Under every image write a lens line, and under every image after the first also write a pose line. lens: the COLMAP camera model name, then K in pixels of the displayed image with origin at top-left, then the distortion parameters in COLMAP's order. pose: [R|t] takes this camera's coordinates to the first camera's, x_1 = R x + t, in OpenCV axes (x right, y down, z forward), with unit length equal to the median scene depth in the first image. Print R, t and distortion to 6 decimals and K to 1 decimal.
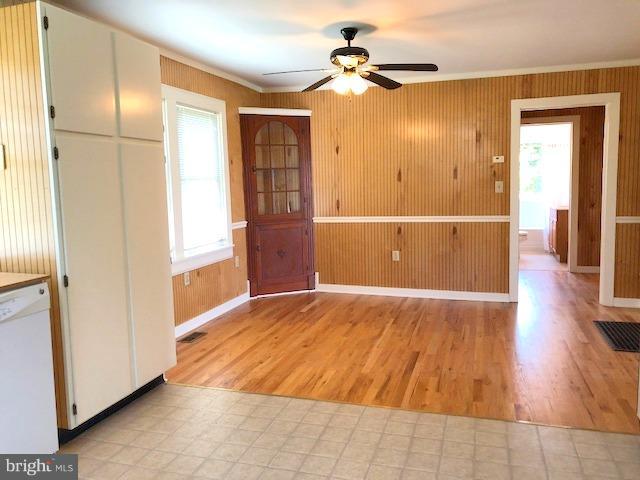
lens RADIAL K [[525.1, 0, 323.6], [0, 525.1, 233.1], [0, 0, 1]] dist [0.010546, 0.005968]
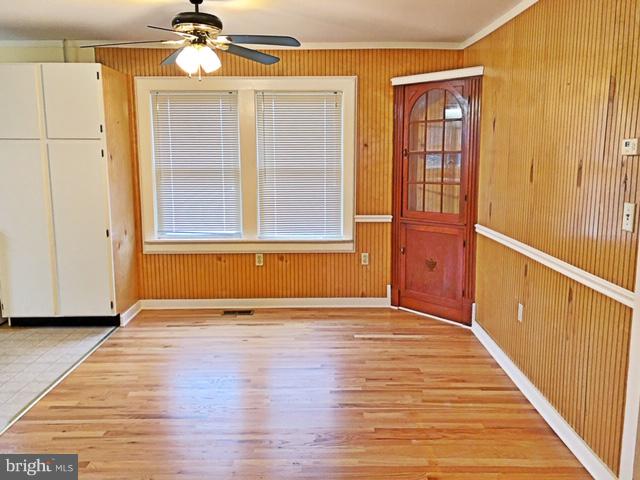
lens RADIAL K [[525.1, 0, 323.6], [0, 525.1, 233.1], [0, 0, 1]] dist [0.010546, 0.005968]
pose [[0.302986, 0.169022, -0.937886, 0.776524], [-0.099164, 0.984395, 0.145369, -0.135044], [0.947822, 0.048960, 0.315019, 0.807062]]
